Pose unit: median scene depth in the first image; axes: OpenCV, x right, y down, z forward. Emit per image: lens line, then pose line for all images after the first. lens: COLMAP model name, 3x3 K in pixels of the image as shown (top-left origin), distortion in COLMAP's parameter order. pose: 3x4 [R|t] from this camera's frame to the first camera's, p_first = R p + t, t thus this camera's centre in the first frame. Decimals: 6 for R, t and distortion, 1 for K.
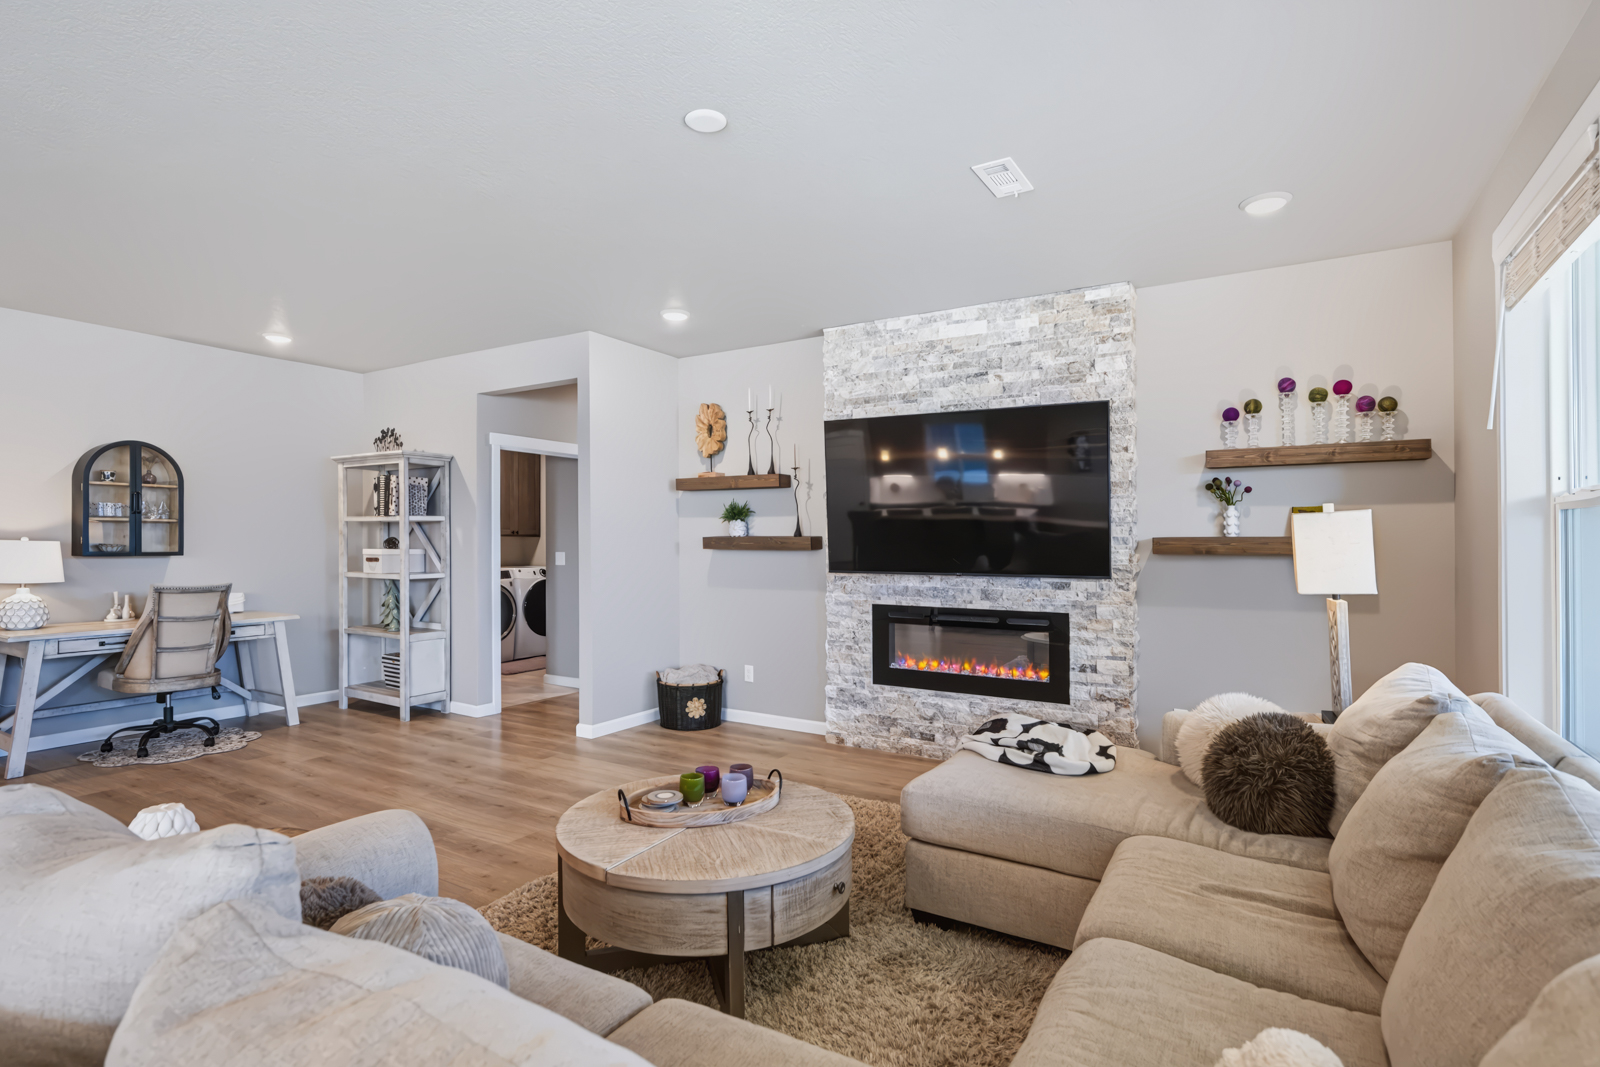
lens RADIAL K [[772.2, 0, 807.4], [0, 772.2, 534.6], [0, 0, 1]] dist [-0.003198, 0.000281]
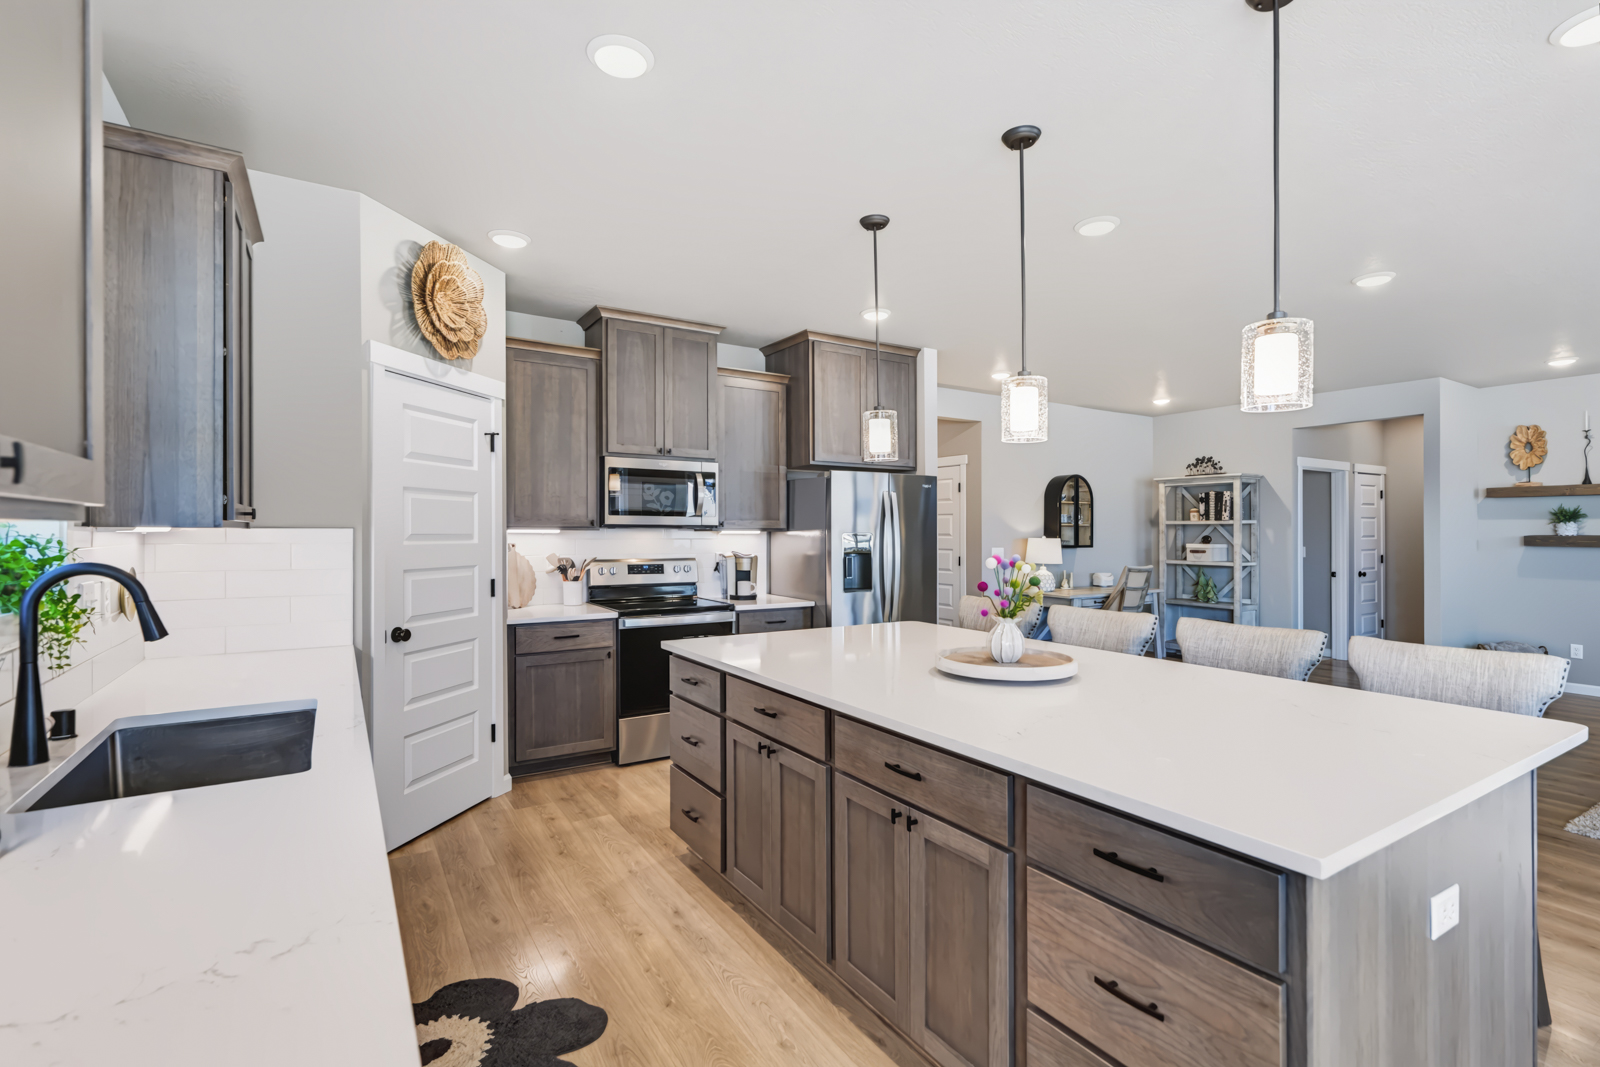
lens RADIAL K [[746.7, 0, 802.6], [0, 746.7, 538.3], [0, 0, 1]] dist [0.004020, 0.002584]
pose [[0.903813, 0.003433, -0.427914, -0.686693], [0.002709, 0.999902, 0.013742, -0.013131], [0.427919, -0.013580, 0.903715, -0.577296]]
